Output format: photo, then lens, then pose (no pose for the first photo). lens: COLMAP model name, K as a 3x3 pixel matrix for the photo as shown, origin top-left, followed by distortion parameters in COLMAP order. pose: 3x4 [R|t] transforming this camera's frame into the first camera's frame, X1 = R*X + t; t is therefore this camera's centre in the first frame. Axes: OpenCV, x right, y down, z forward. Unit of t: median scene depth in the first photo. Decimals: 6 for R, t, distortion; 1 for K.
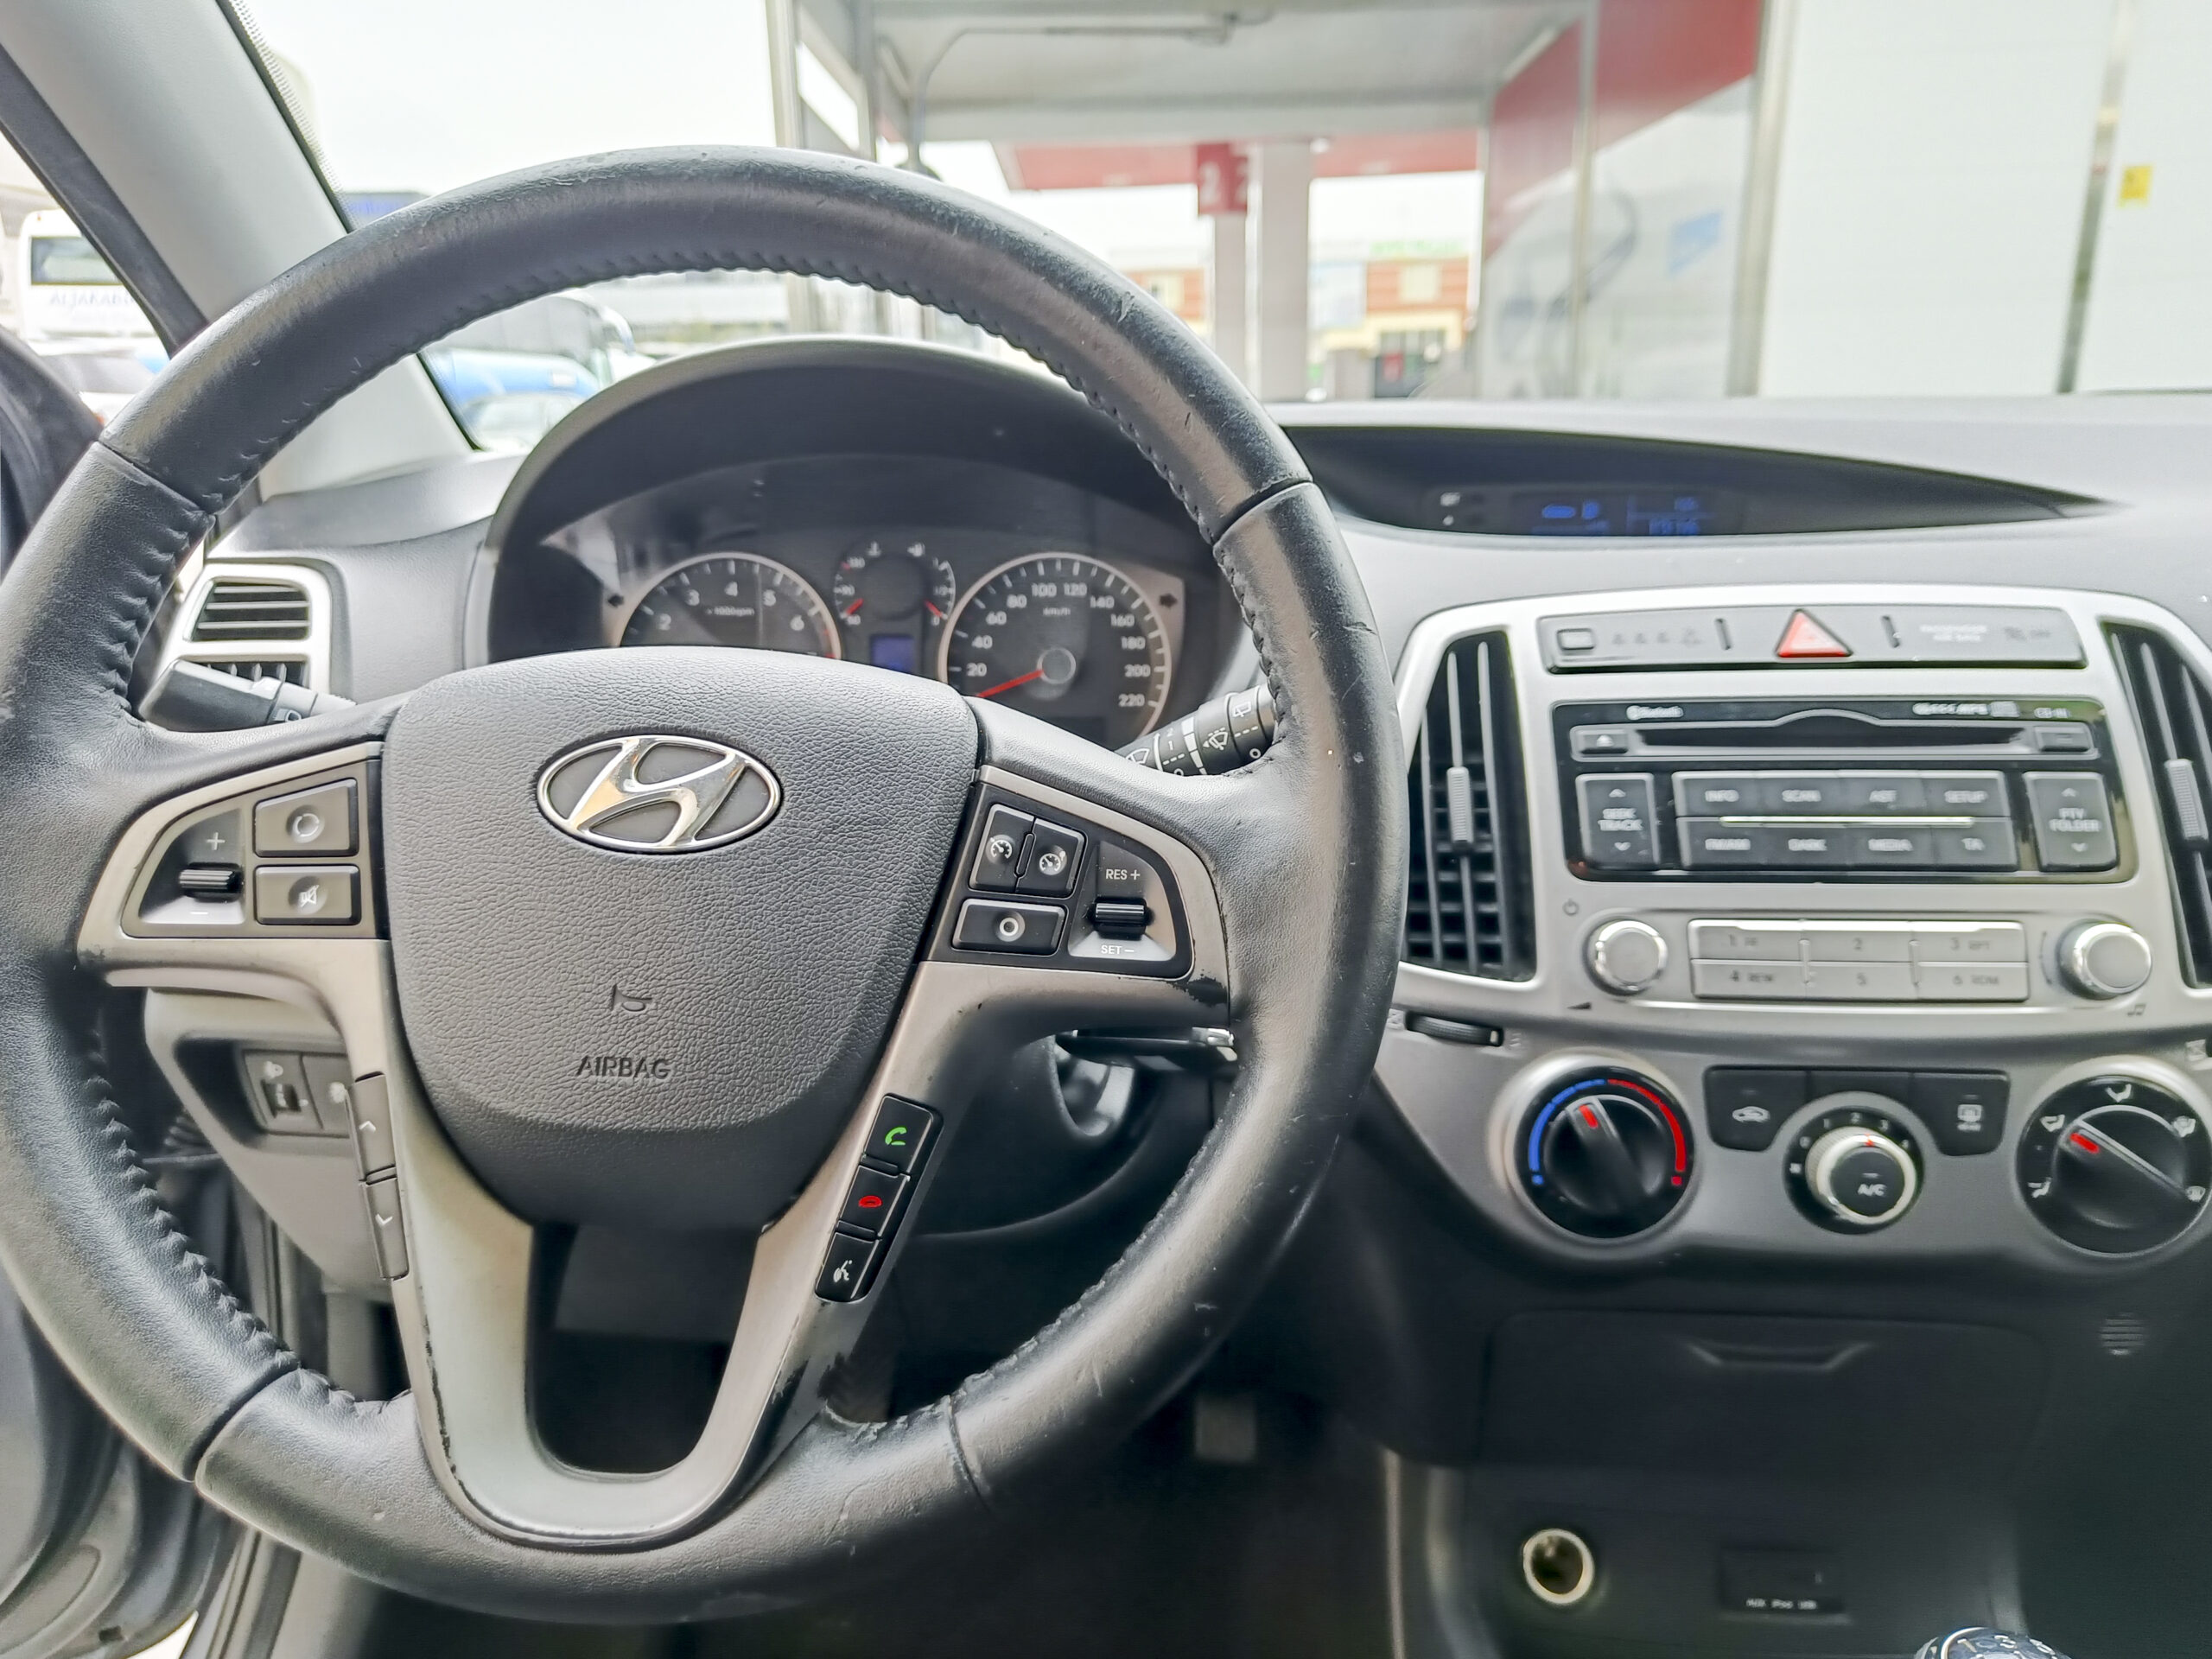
lens RADIAL K [[1192.0, 0, 1163.7], [0, 1192.0, 817.7], [0, 0, 1]] dist [0.031102, -0.002208]
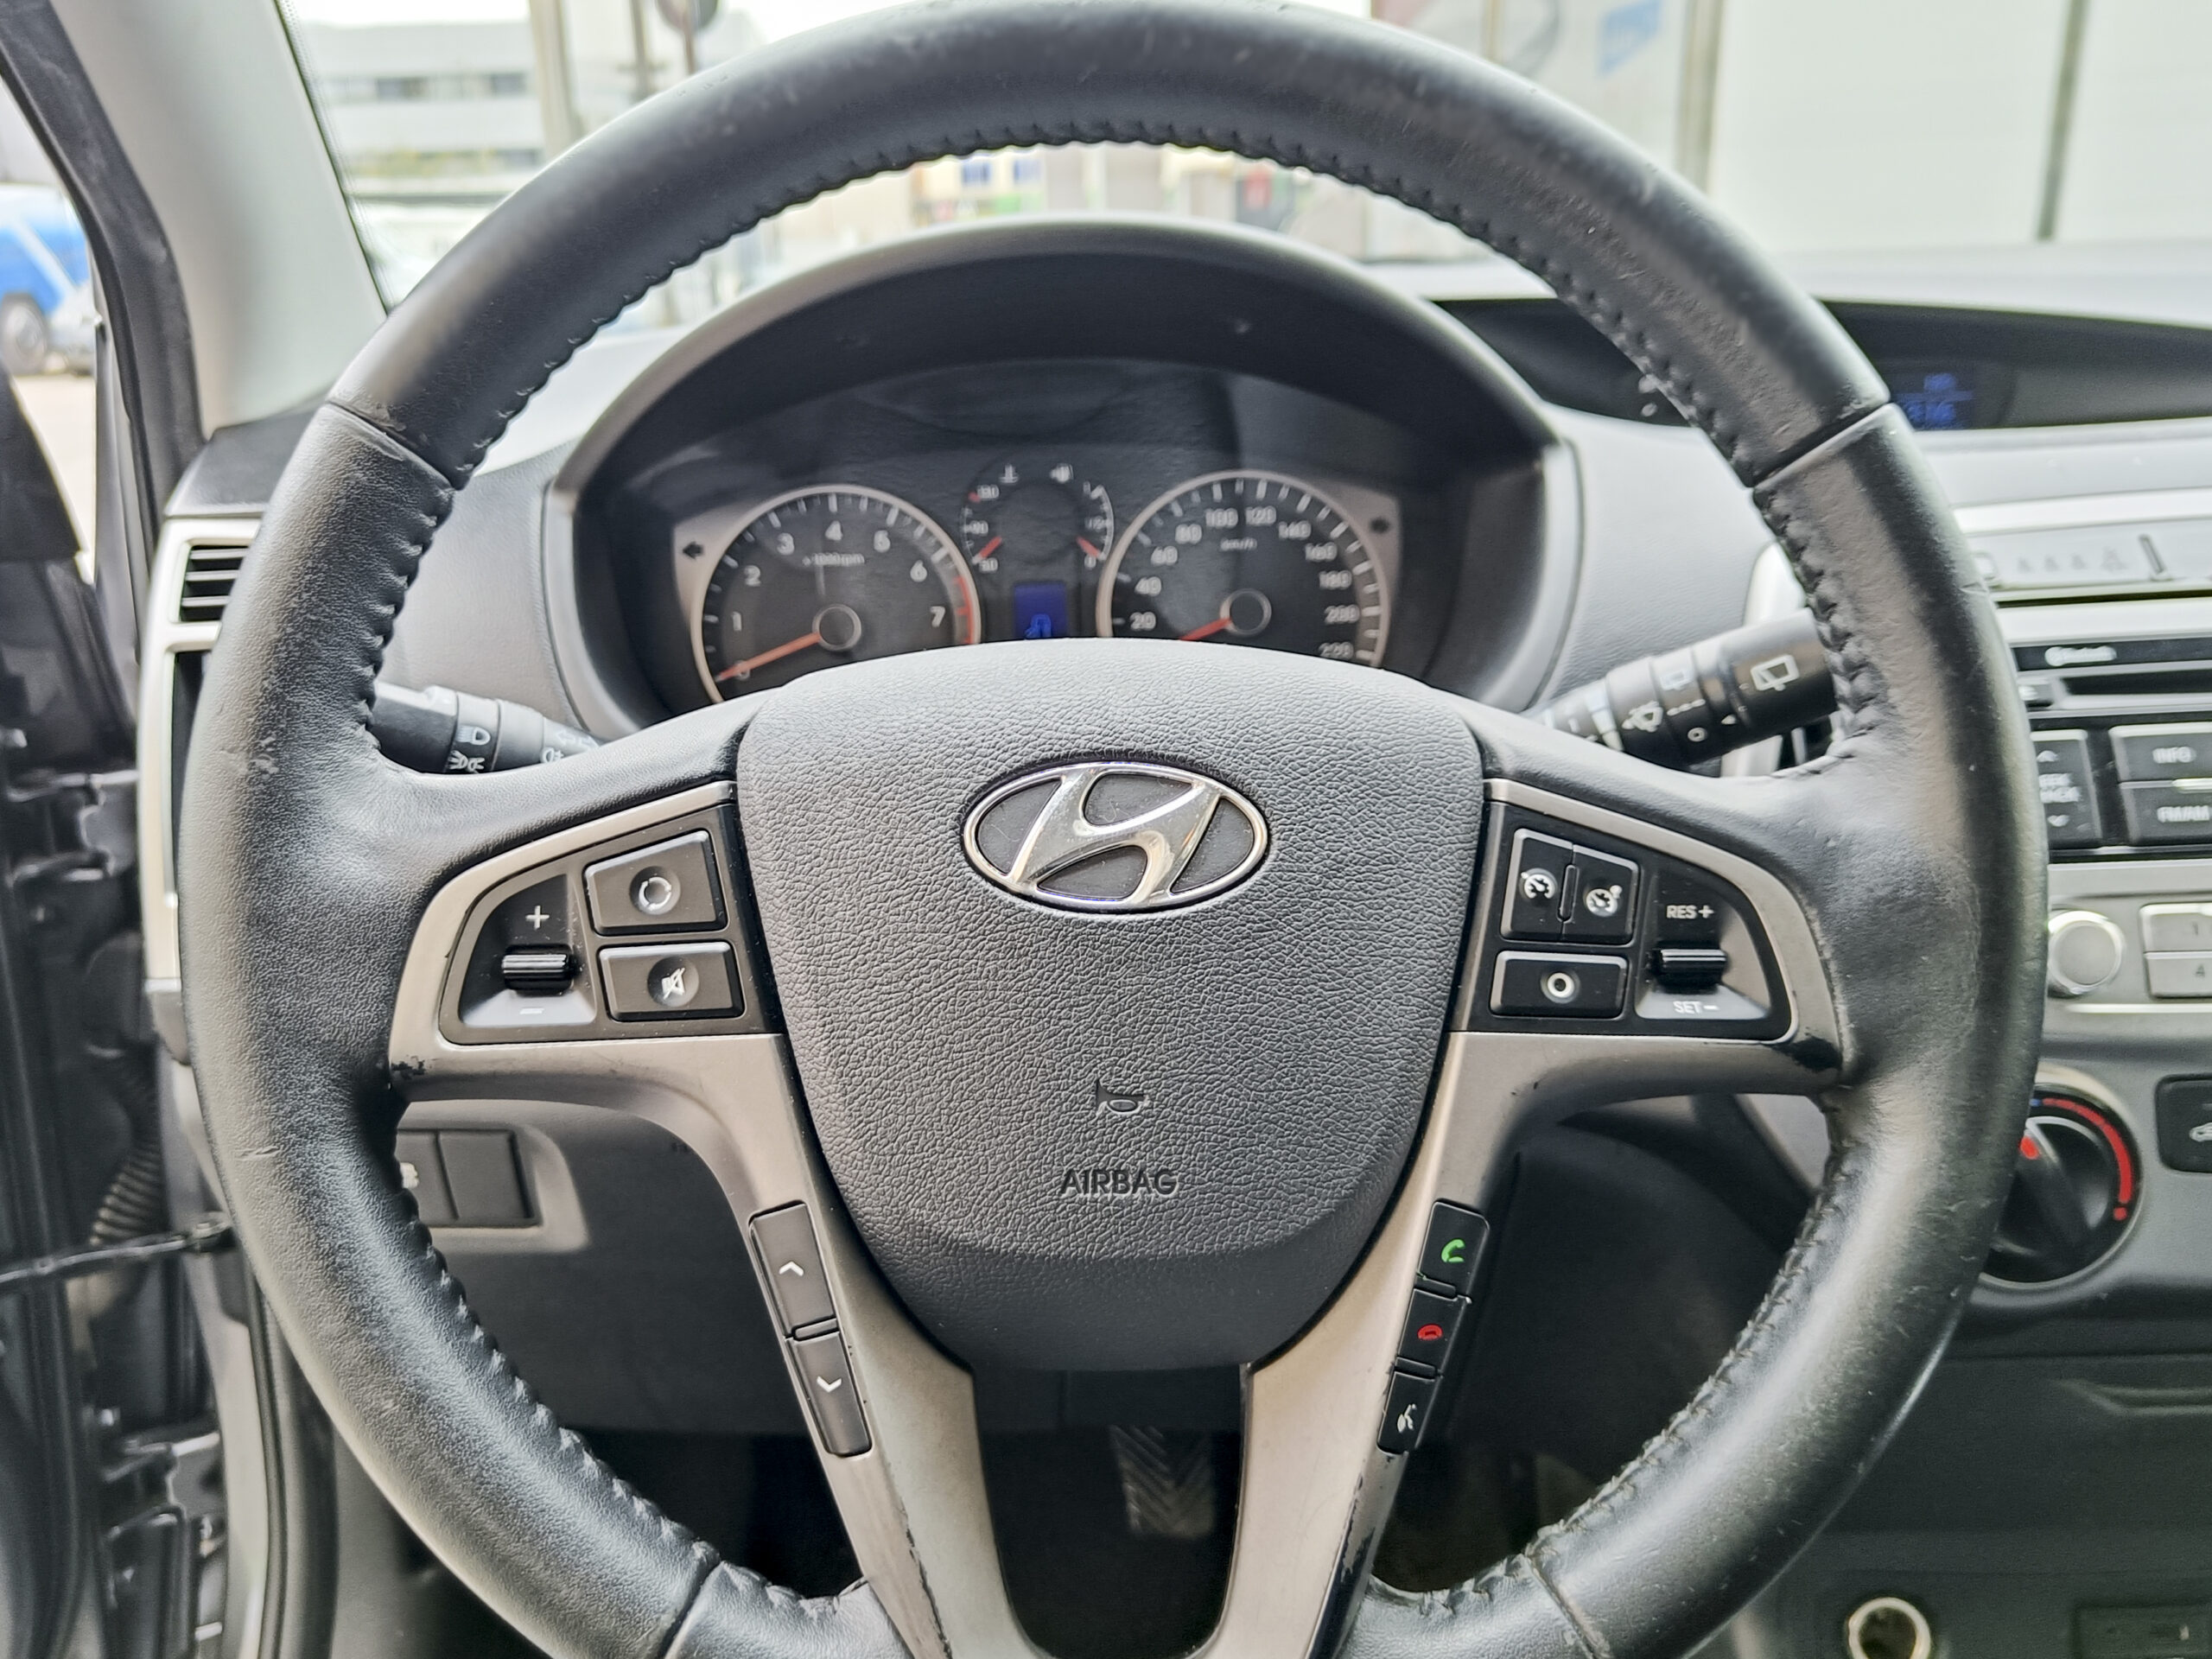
lens RADIAL K [[1400.1, 0, 1063.4], [0, 1400.1, 831.8], [0, 0, 1]] dist [0.020641, 0.000070]
pose [[0.998138, -0.042799, 0.043450, -0.365351], [0.039997, 0.997184, 0.063439, -0.060972], [-0.046042, -0.061583, 0.997039, 0.059830]]
